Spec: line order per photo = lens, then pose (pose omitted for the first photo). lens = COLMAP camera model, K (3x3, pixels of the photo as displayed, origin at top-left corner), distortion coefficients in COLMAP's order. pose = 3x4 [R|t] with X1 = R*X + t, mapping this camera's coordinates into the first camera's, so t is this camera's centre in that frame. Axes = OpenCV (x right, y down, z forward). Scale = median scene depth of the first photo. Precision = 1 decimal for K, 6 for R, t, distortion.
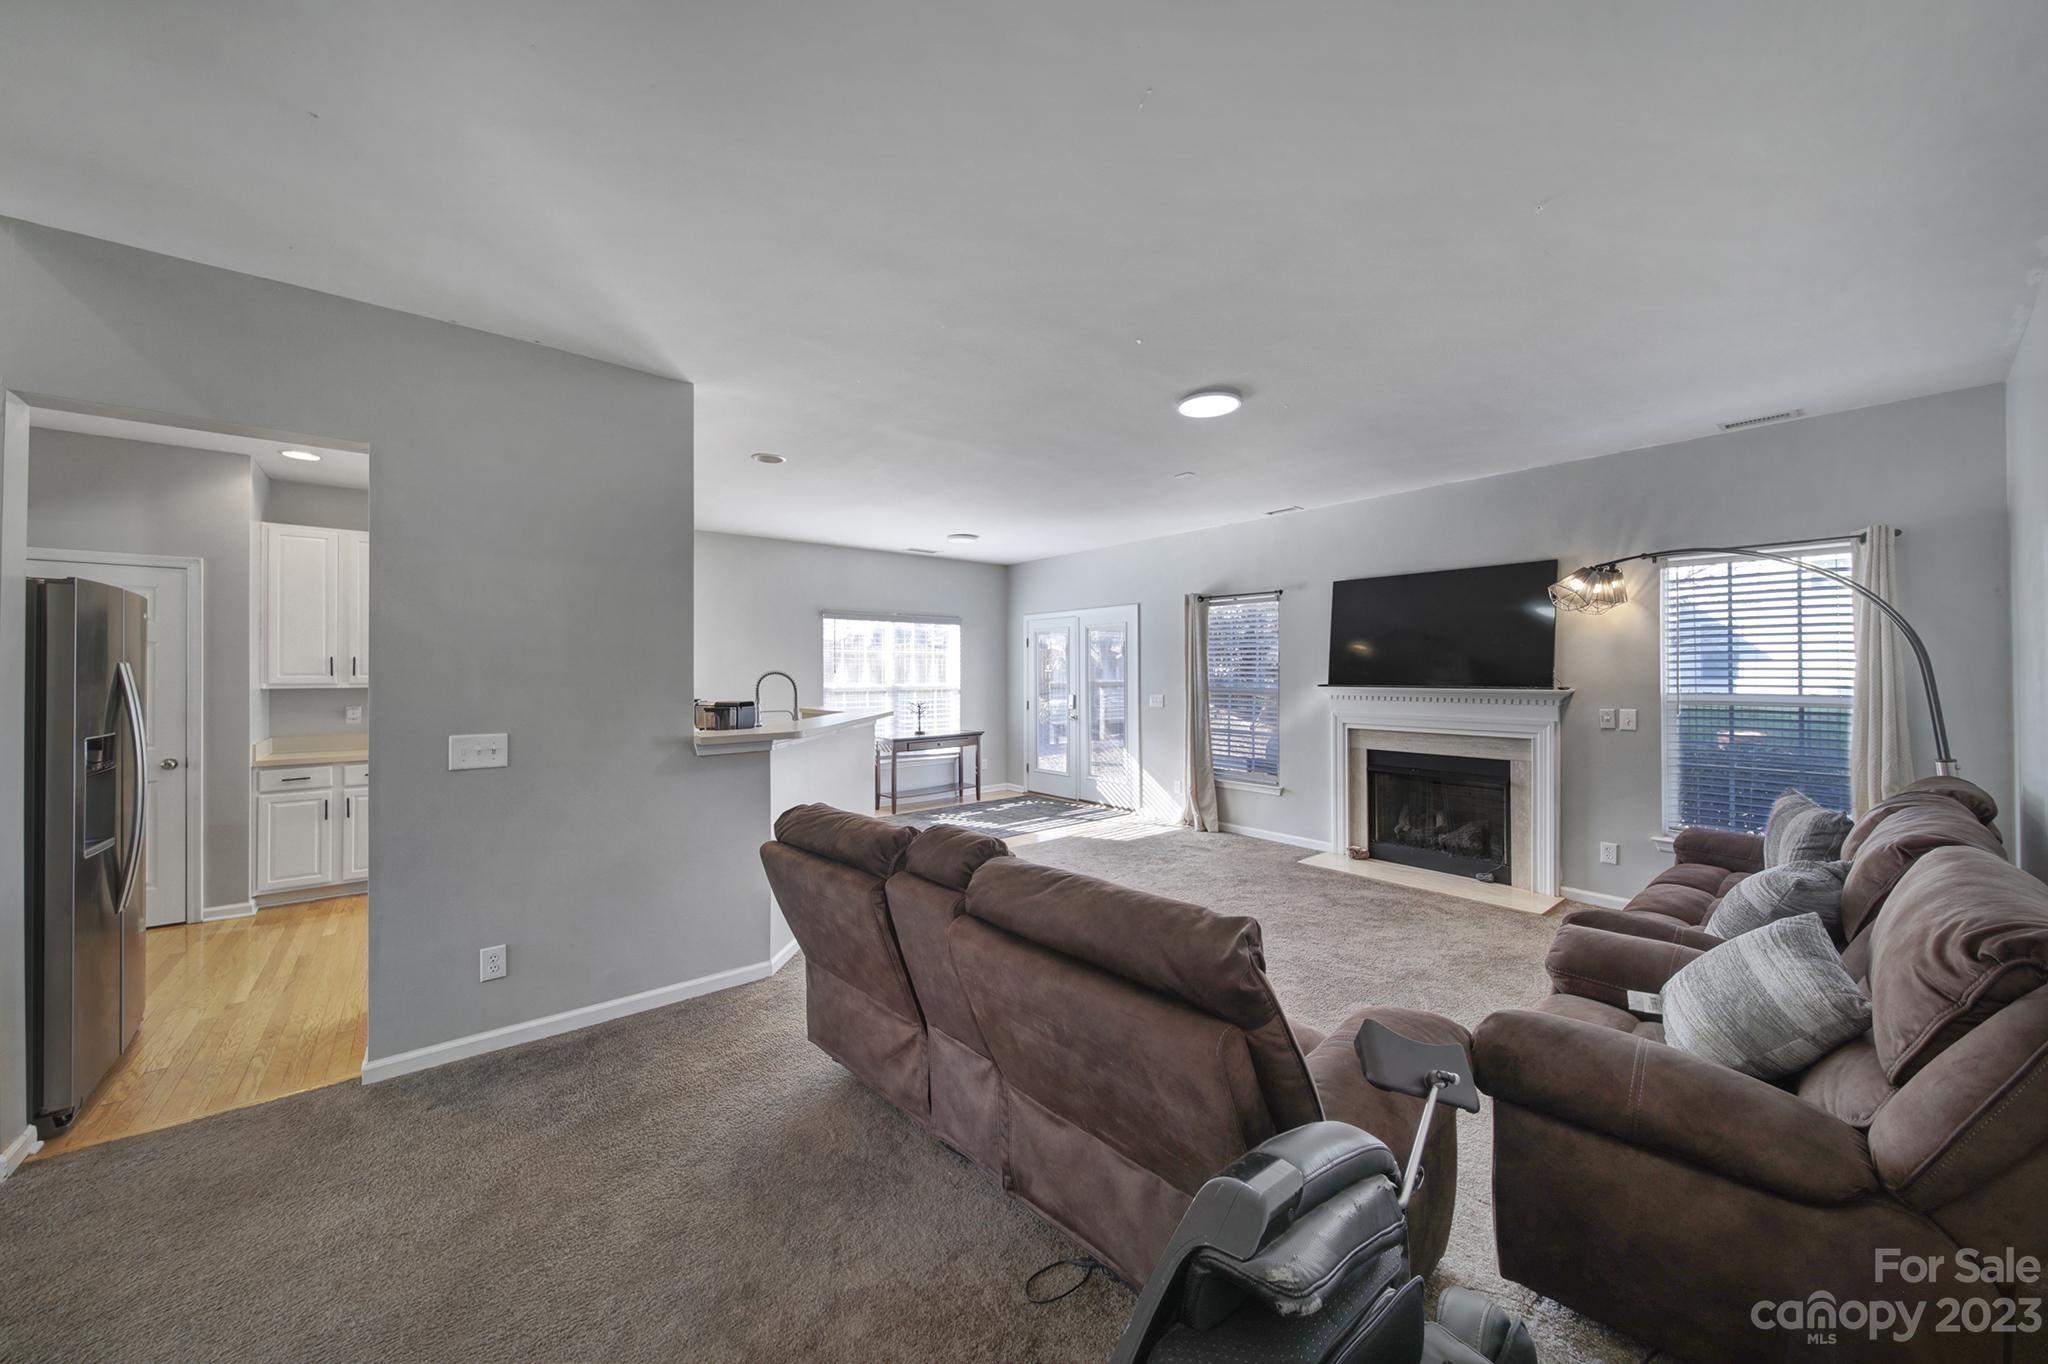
lens RADIAL K [[732.6, 0, 1015.2], [0, 732.6, 670.6], [0, 0, 1]] dist [0.001011, -0.000095]
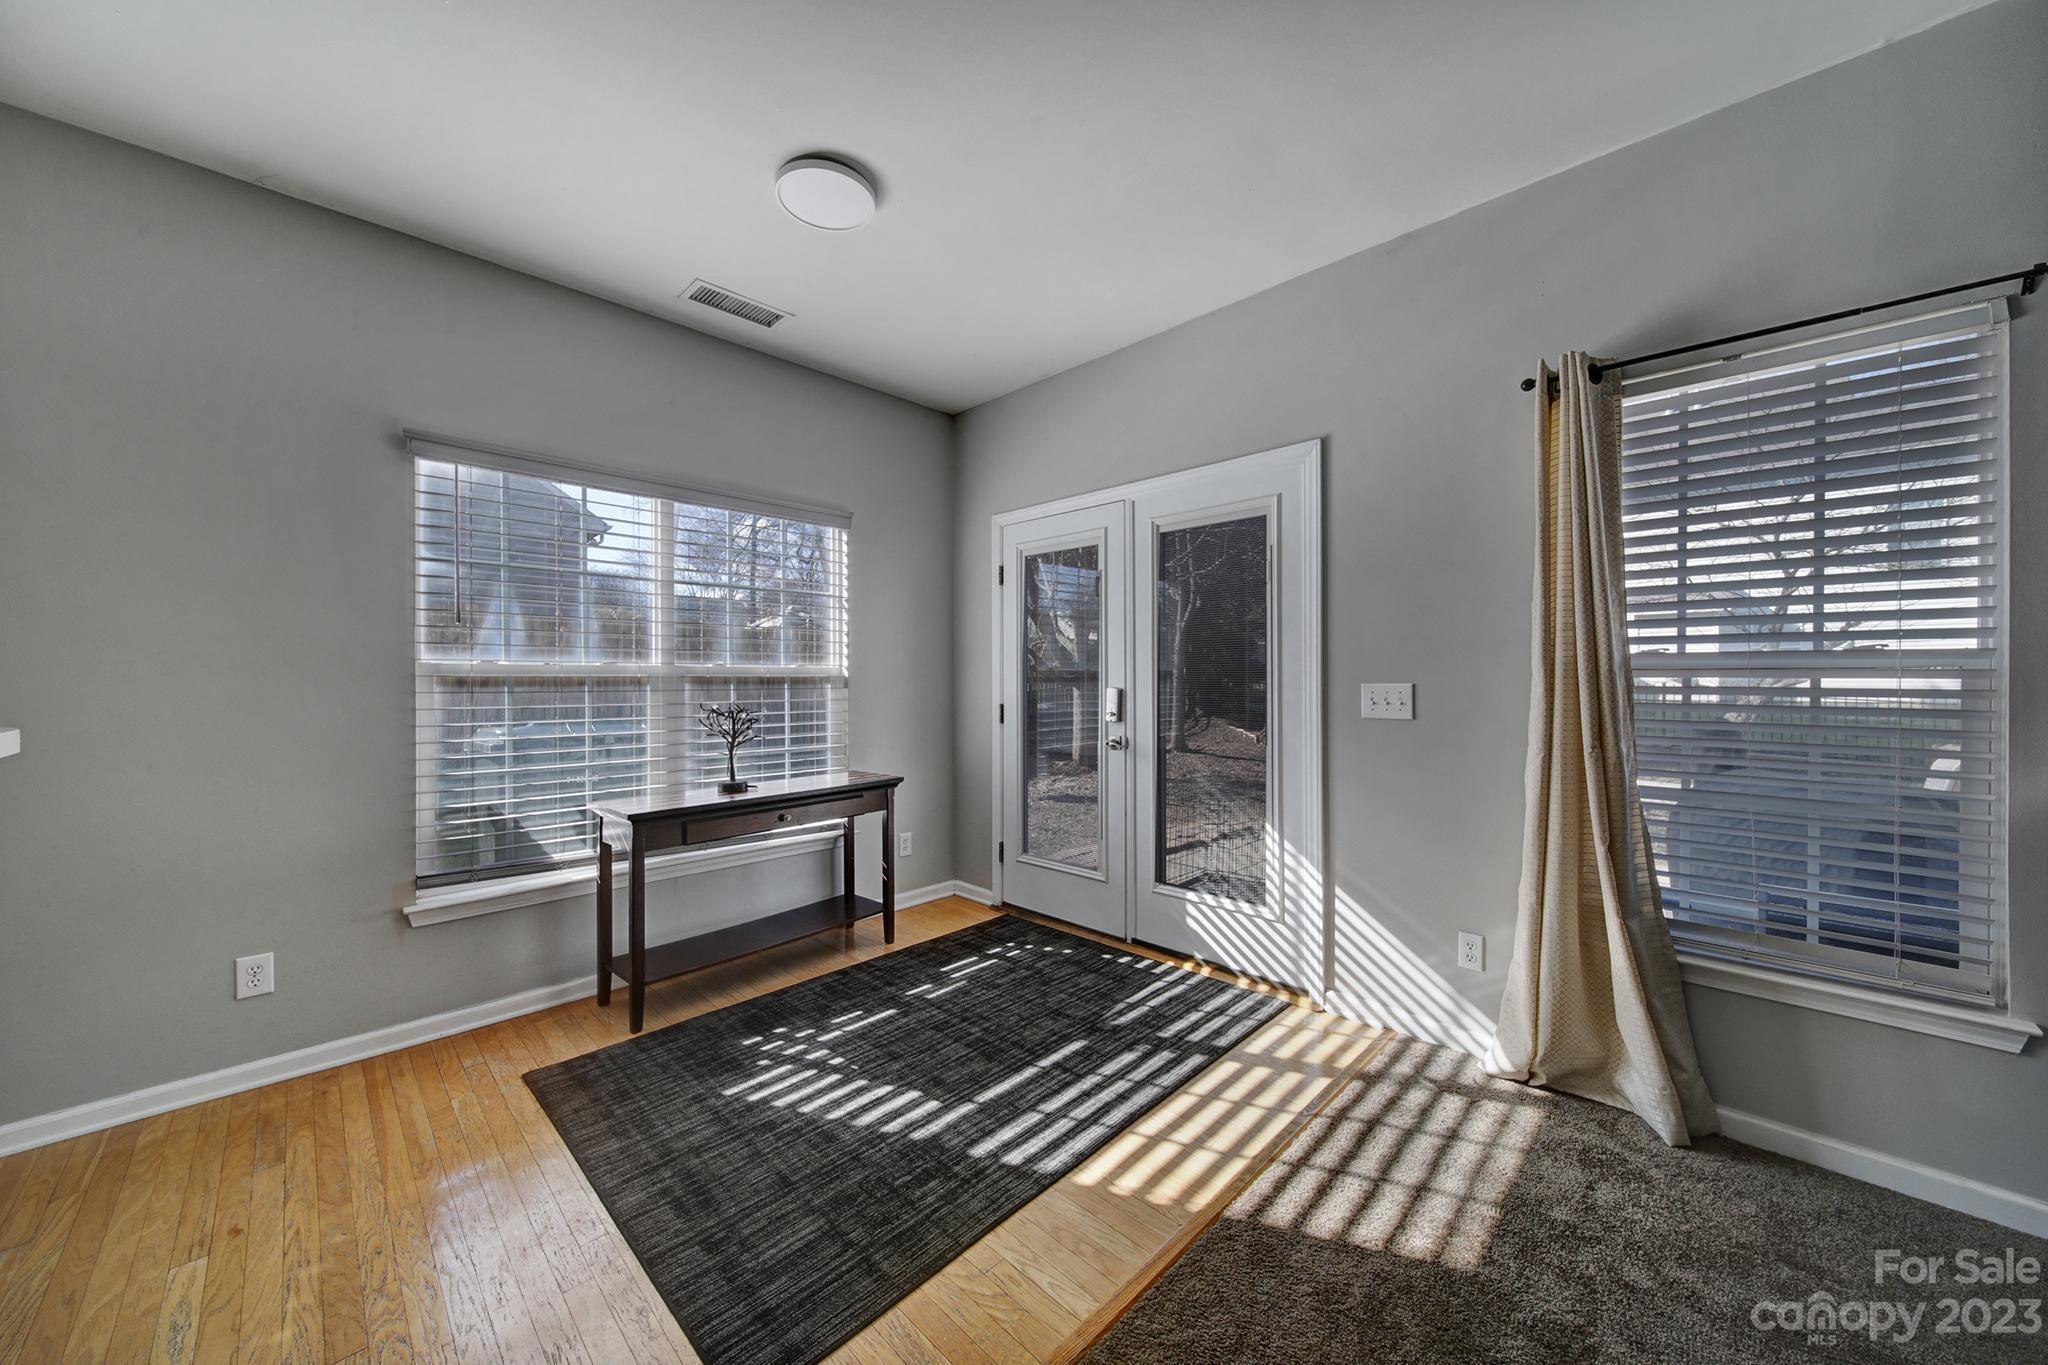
lens RADIAL K [[732.6, 0, 1027.6], [0, 732.6, 695.8], [0, 0, 1]] dist [0.001011, -0.000095]
pose [[0.993980, -0.002556, 0.109536, -0.018338], [-0.000323, 0.999655, 0.026258, 0.026577], [-0.109565, -0.026136, 0.993636, 0.609849]]
